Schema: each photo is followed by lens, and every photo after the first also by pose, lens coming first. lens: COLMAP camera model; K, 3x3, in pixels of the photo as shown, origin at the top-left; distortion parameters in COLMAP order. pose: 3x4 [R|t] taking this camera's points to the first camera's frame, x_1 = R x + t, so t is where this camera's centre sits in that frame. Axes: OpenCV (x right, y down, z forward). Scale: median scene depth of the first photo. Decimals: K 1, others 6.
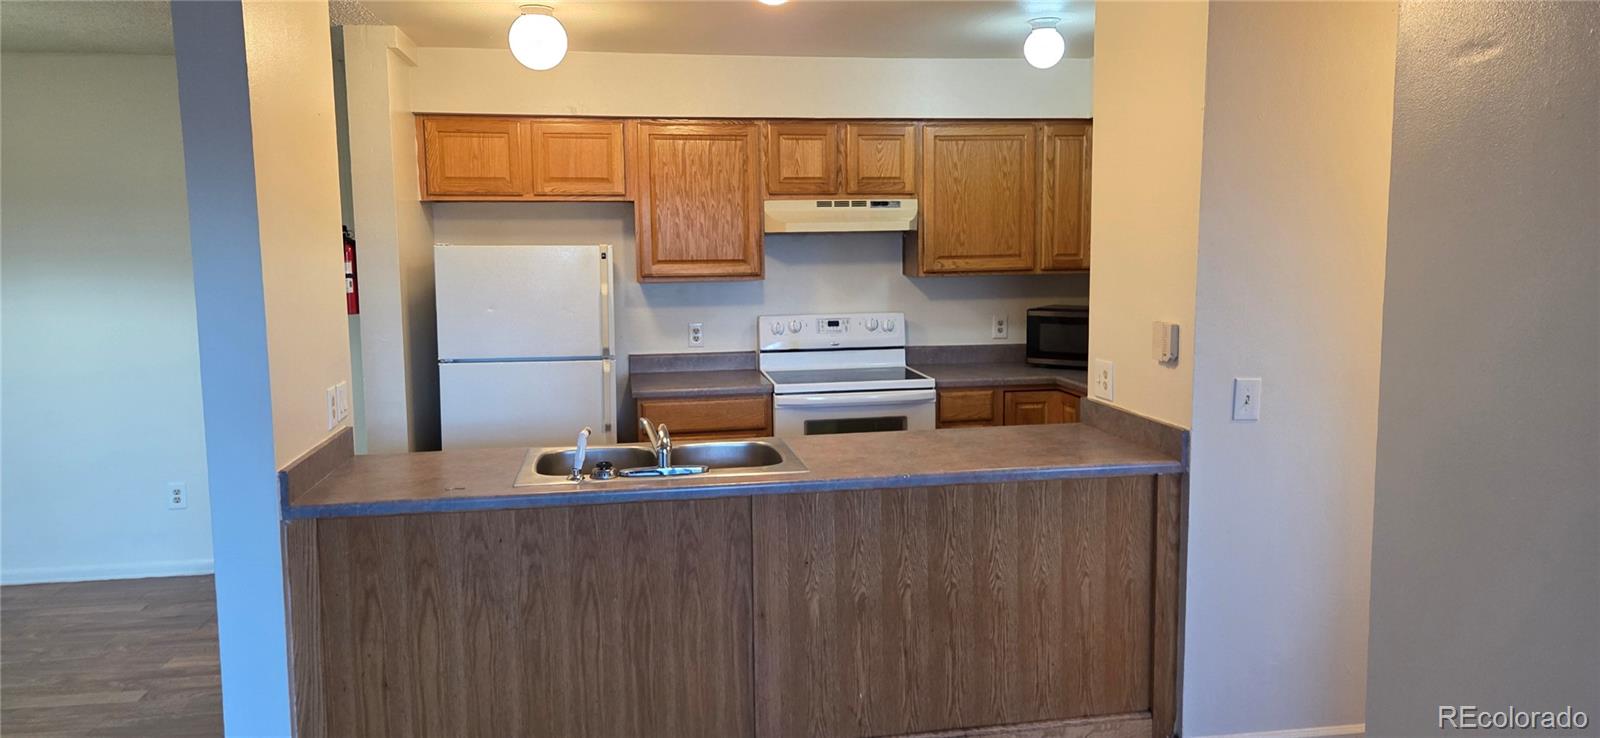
lens RADIAL K [[1045.1, 0, 794.9], [0, 1045.1, 353.3], [0, 0, 1]] dist [0.015789, -0.019621]
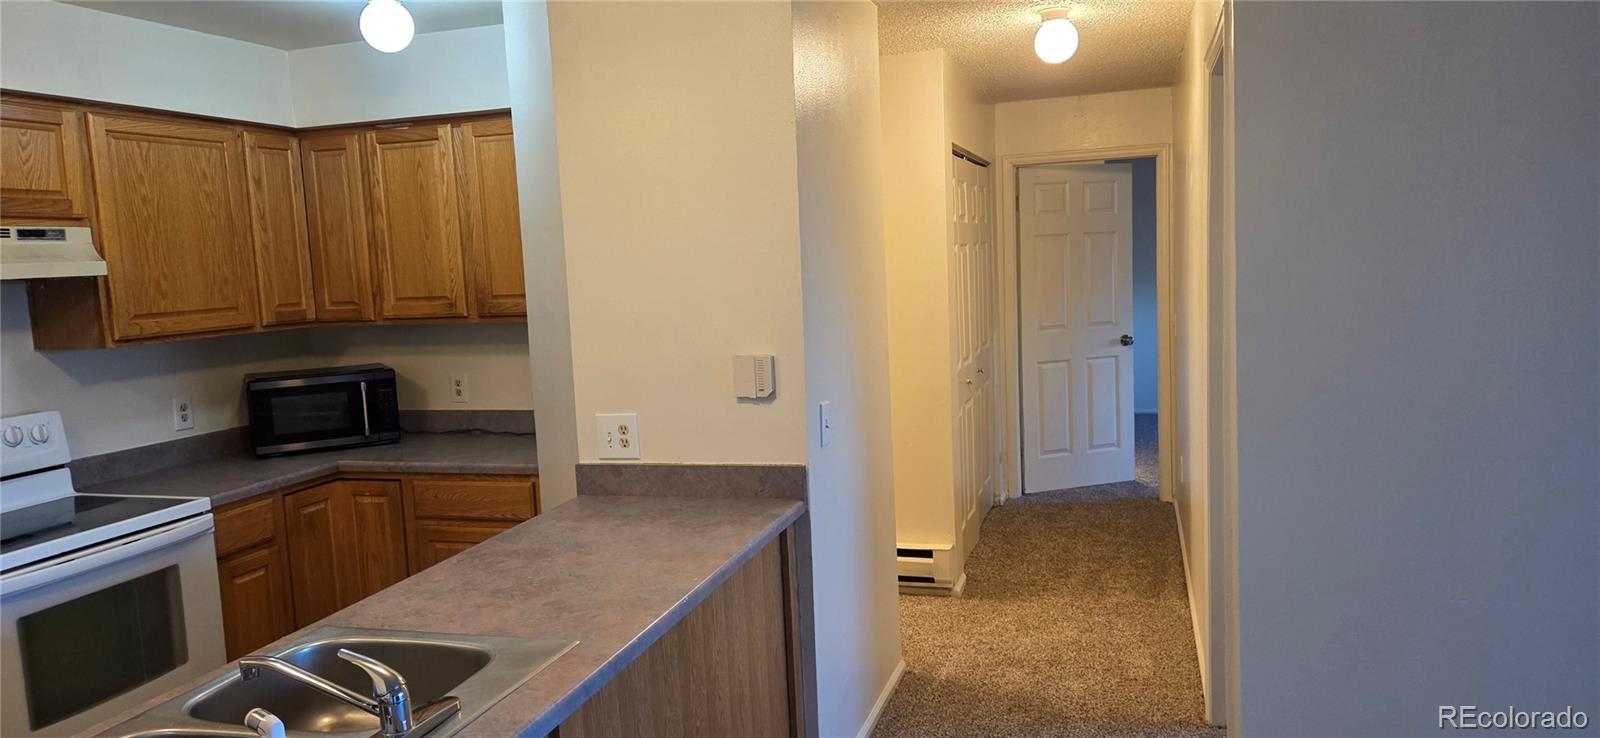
lens RADIAL K [[1045.1, 0, 803.7], [0, 1045.1, 366.5], [0, 0, 1]] dist [0.015789, -0.019621]
pose [[0.441473, -0.100394, 0.891640, -0.264780], [0.136770, 0.989638, 0.043709, -0.032429], [-0.886789, 0.102653, 0.450629, 0.336705]]
